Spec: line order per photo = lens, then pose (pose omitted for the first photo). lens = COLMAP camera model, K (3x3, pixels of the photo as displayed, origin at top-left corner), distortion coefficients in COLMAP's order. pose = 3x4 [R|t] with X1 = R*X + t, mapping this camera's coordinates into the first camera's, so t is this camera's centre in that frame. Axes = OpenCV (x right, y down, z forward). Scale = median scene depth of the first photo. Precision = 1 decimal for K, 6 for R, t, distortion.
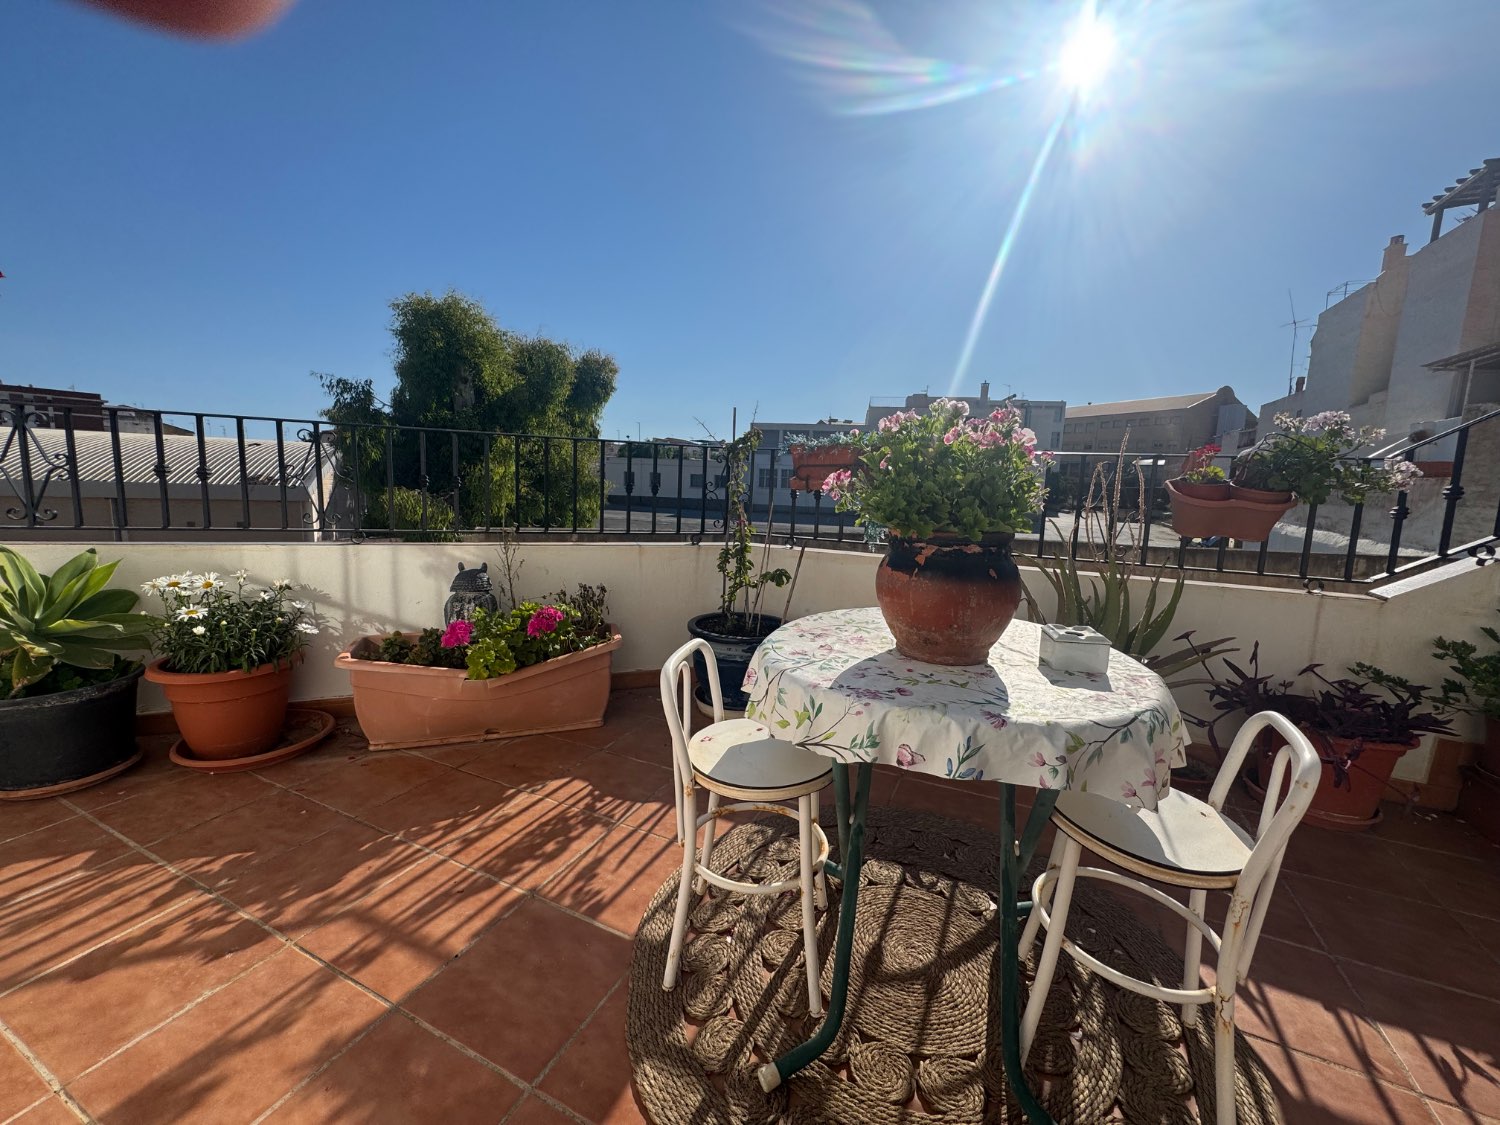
lens RADIAL K [[596.7, 0, 744.5], [0, 596.7, 558.6], [0, 0, 1]] dist [-0.002606, 0.000339]
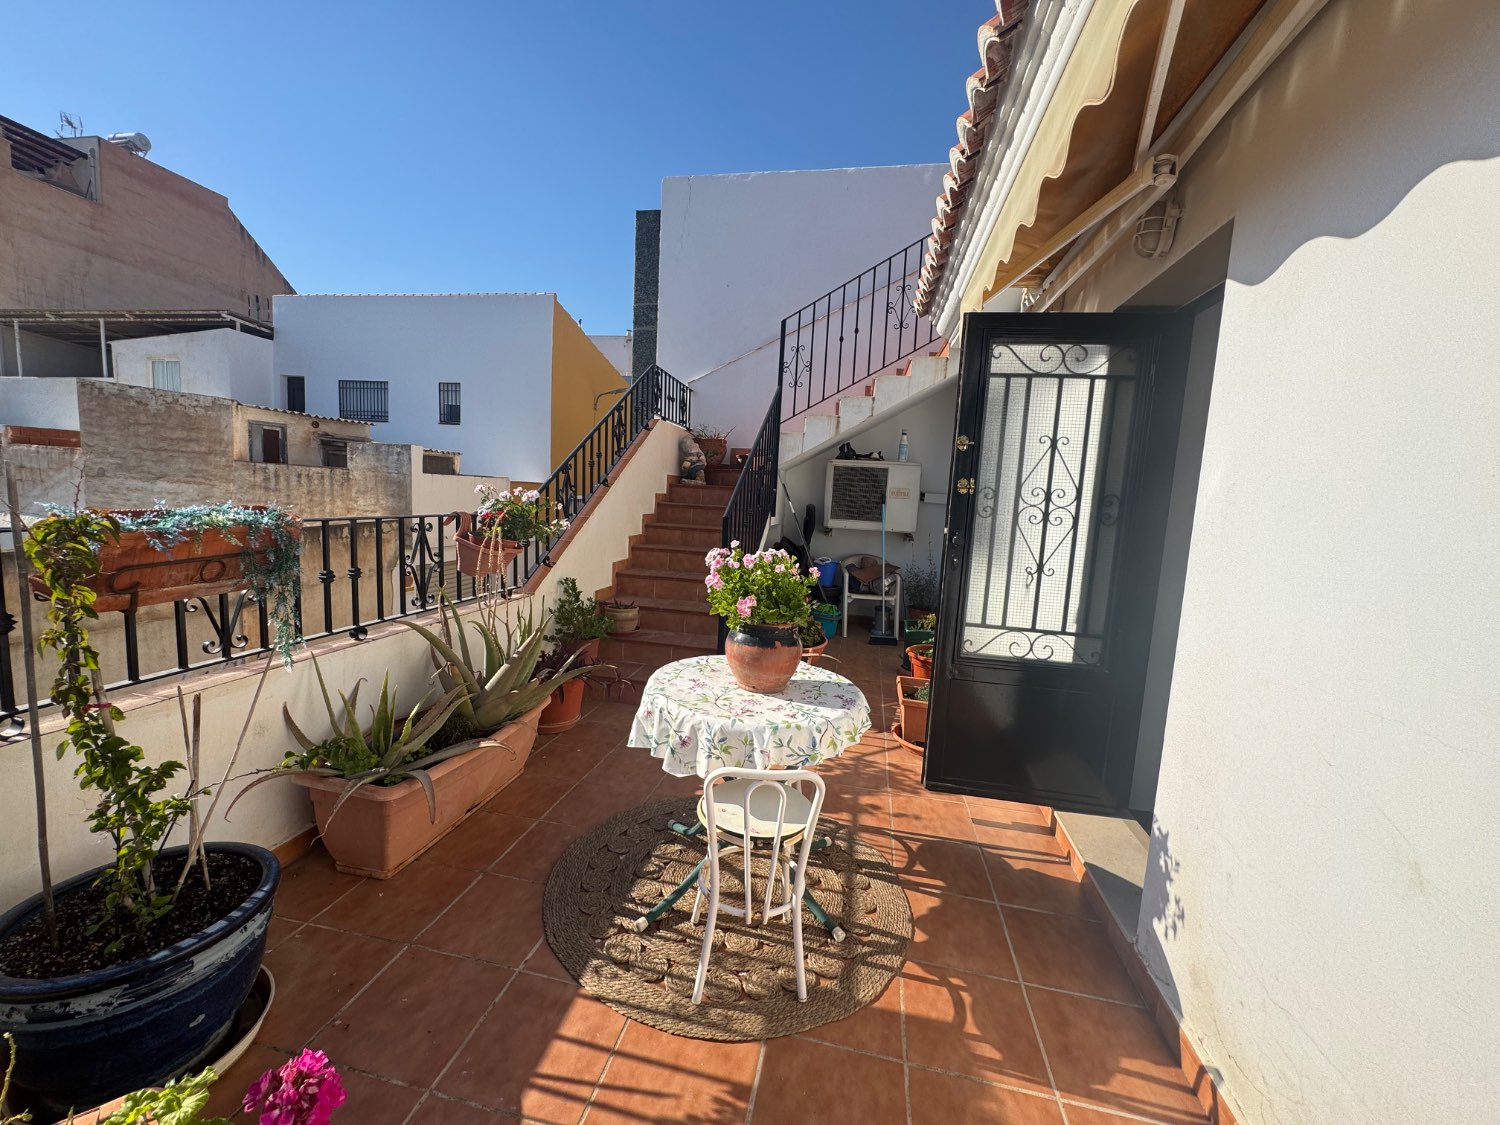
lens RADIAL K [[596.7, 0, 743.3], [0, 596.7, 564.4], [0, 0, 1]] dist [-0.002606, 0.000339]
pose [[-0.244428, -0.157043, 0.956866, -1.302668], [0.060797, 0.982374, 0.176760, -0.514572], [-0.967760, 0.101380, -0.230572, 1.428267]]
